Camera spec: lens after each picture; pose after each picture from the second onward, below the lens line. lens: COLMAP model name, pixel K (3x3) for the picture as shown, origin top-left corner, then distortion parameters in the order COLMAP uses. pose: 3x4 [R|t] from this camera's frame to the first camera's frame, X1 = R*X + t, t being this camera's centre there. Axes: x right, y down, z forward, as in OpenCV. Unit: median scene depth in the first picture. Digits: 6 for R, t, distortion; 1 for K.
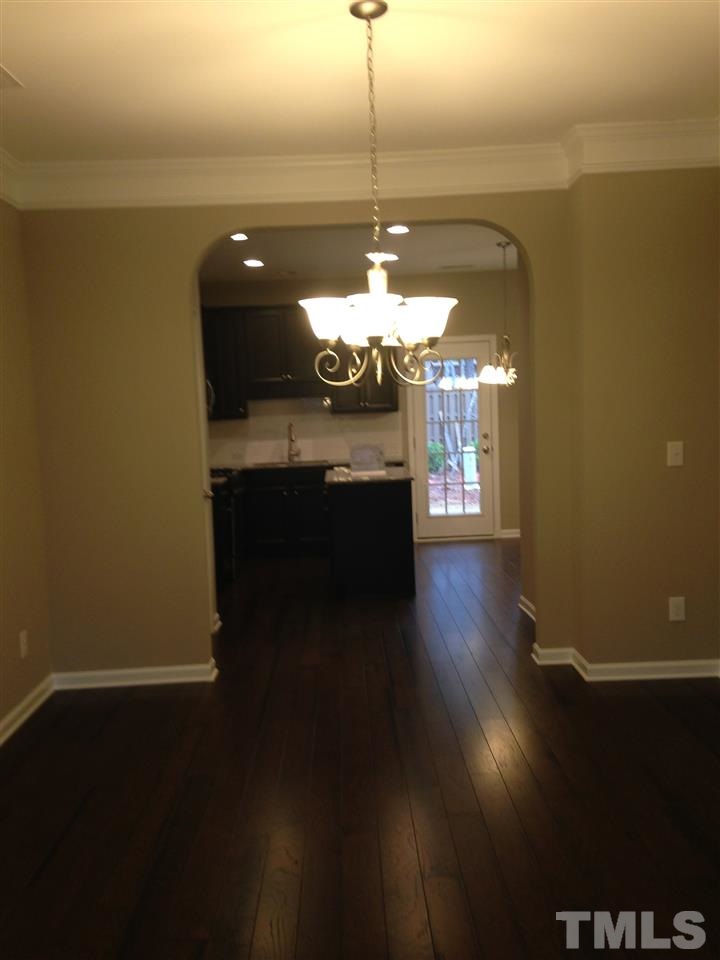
lens RADIAL K [[901.0, 0, 355.0], [0, 901.0, 474.3], [0, 0, 1]] dist [0.144750, 0.000000]
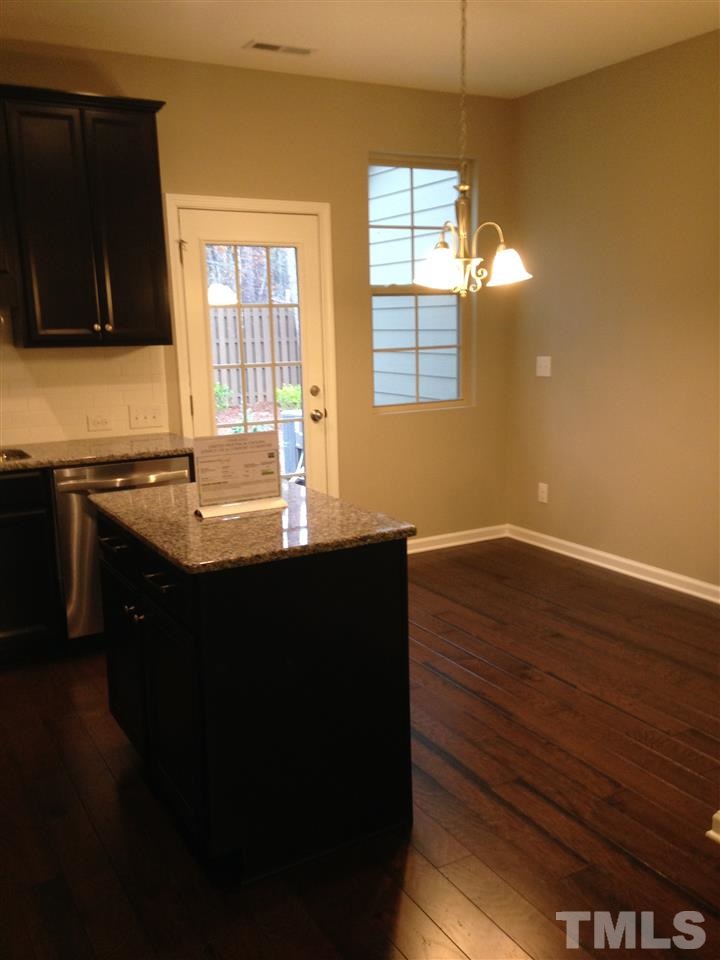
lens RADIAL K [[901.0, 0, 352.3], [0, 901.0, 481.3], [0, 0, 1]] dist [0.144750, 0.000000]
pose [[0.882055, -0.065711, 0.466541, -0.098594], [0.025380, 0.995415, 0.092218, -0.037828], [-0.470461, -0.069500, 0.879679, 0.504542]]
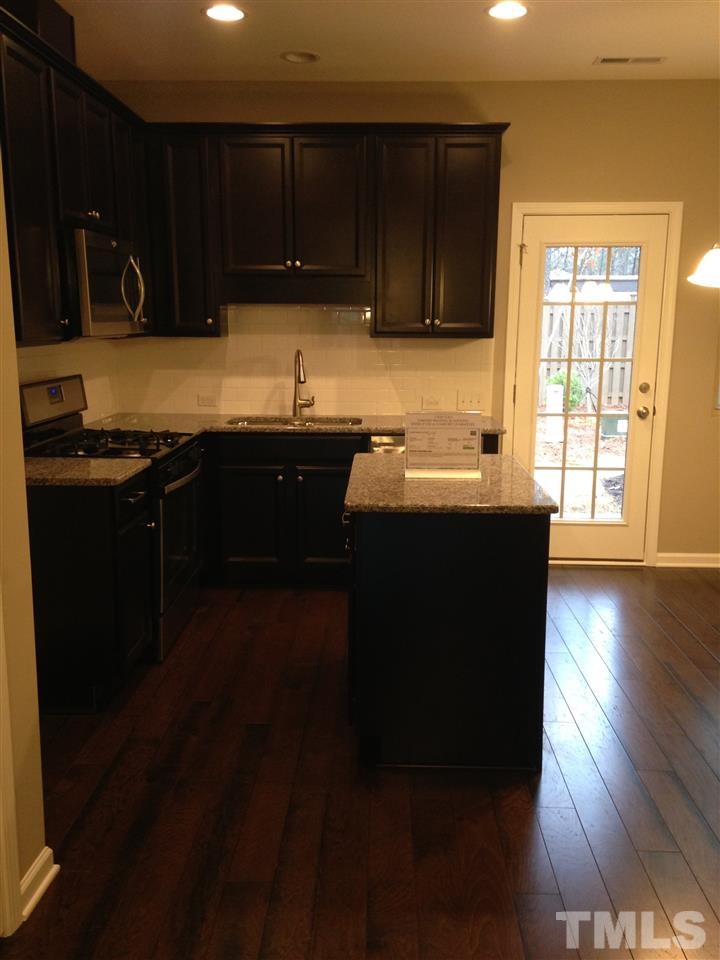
lens RADIAL K [[901.0, 0, 357.7], [0, 901.0, 479.8], [0, 0, 1]] dist [0.144750, 0.000000]
pose [[0.997696, 0.055780, -0.038612, -0.008073], [-0.051614, 0.993491, 0.101548, -0.034511], [0.044025, -0.099321, 0.994081, 0.427143]]
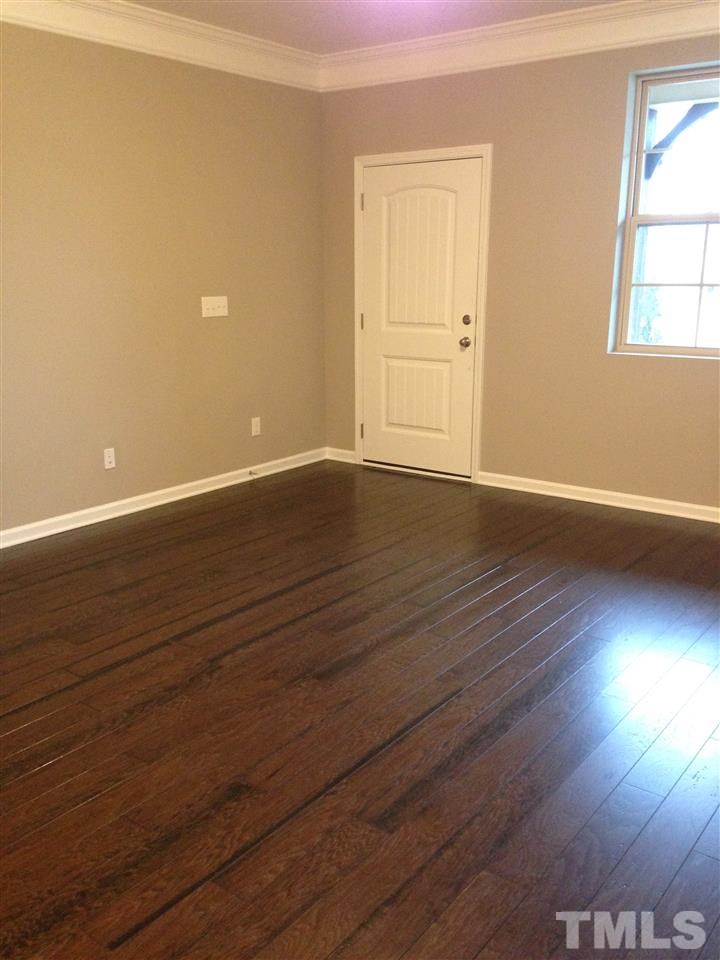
lens RADIAL K [[901.0, 0, 357.9], [0, 901.0, 476.5], [0, 0, 1]] dist [0.144750, 0.000000]
pose [[0.784301, 0.182248, -0.593007, 0.482538], [-0.083373, 0.978169, 0.190352, -0.049896], [0.614753, -0.099852, 0.782374, 0.459242]]
